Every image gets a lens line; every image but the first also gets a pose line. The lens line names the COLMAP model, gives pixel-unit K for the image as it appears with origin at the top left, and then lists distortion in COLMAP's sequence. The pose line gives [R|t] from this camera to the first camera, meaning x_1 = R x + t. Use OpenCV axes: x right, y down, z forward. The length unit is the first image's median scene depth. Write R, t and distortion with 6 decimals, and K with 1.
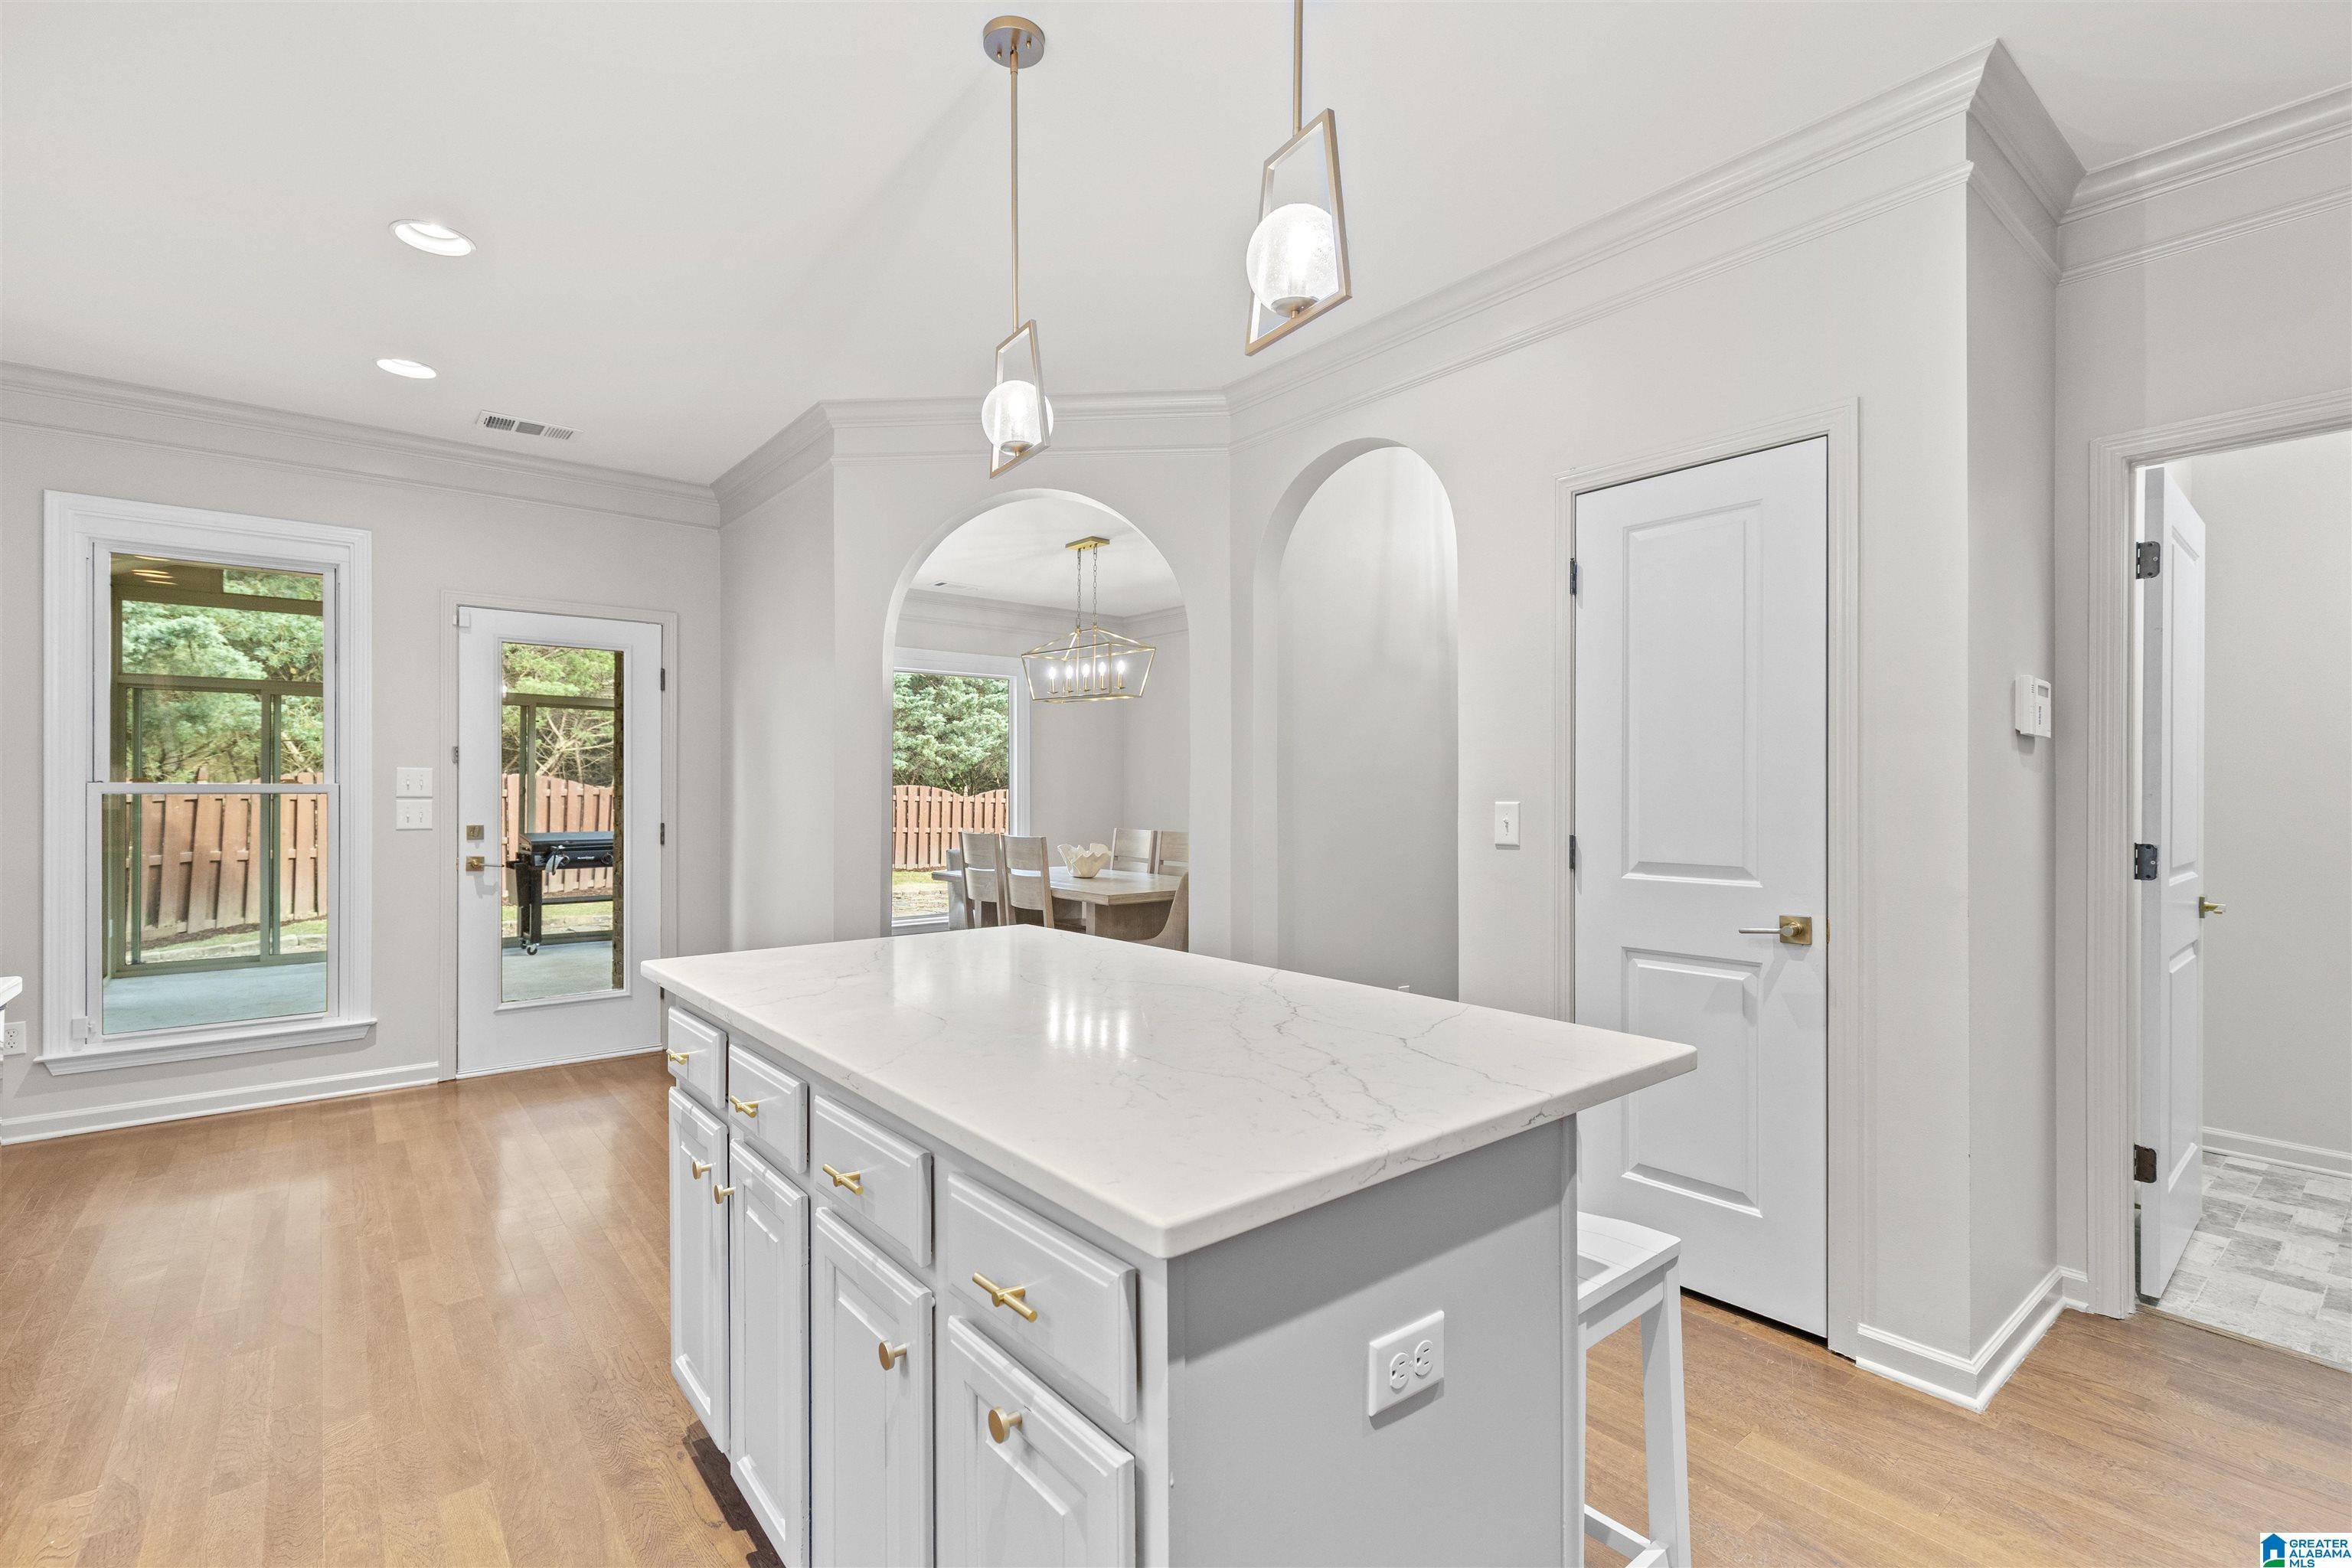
lens RADIAL K [[1064.8, 0, 1179.4], [0, 1064.8, 791.5], [0, 0, 1]] dist [0.002010, -0.000184]
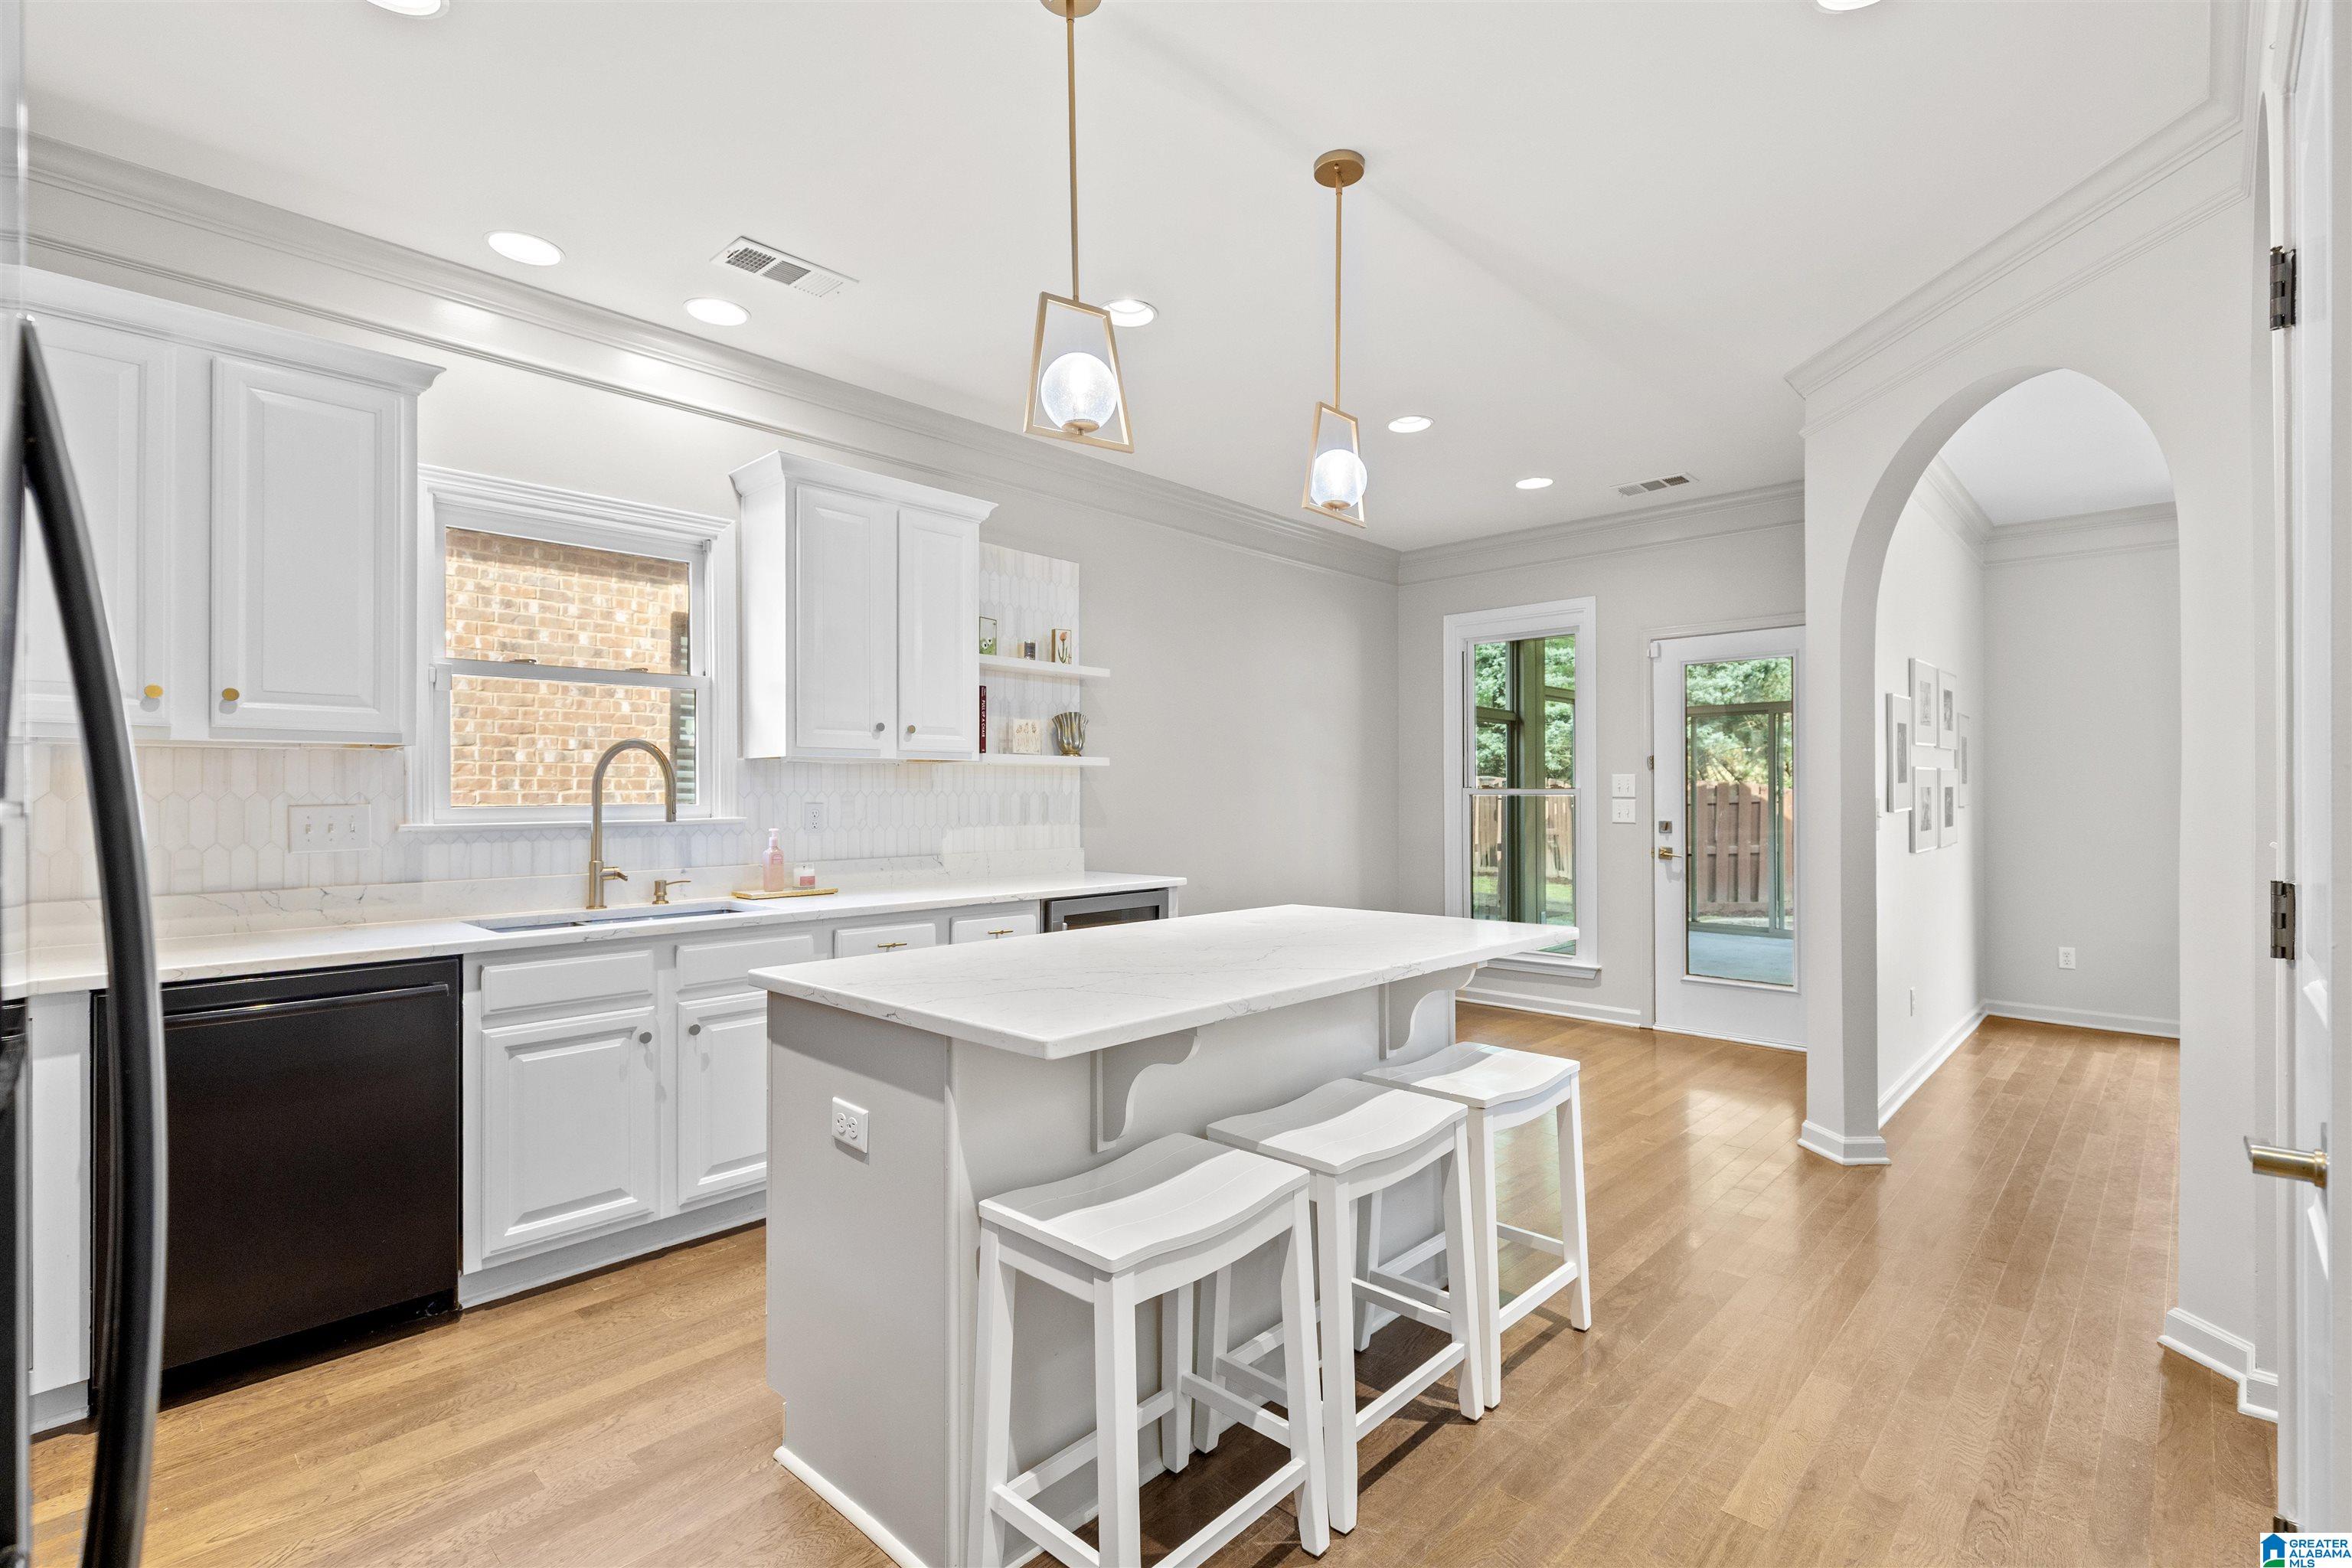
lens RADIAL K [[1064.8, 0, 1179.4], [0, 1064.8, 791.5], [0, 0, 1]] dist [0.002010, -0.000184]
pose [[0.124740, -0.000501, -0.992189, 0.483671], [-0.003942, 0.999992, -0.001000, 0.001888], [0.992182, 0.004036, 0.124737, 0.323836]]
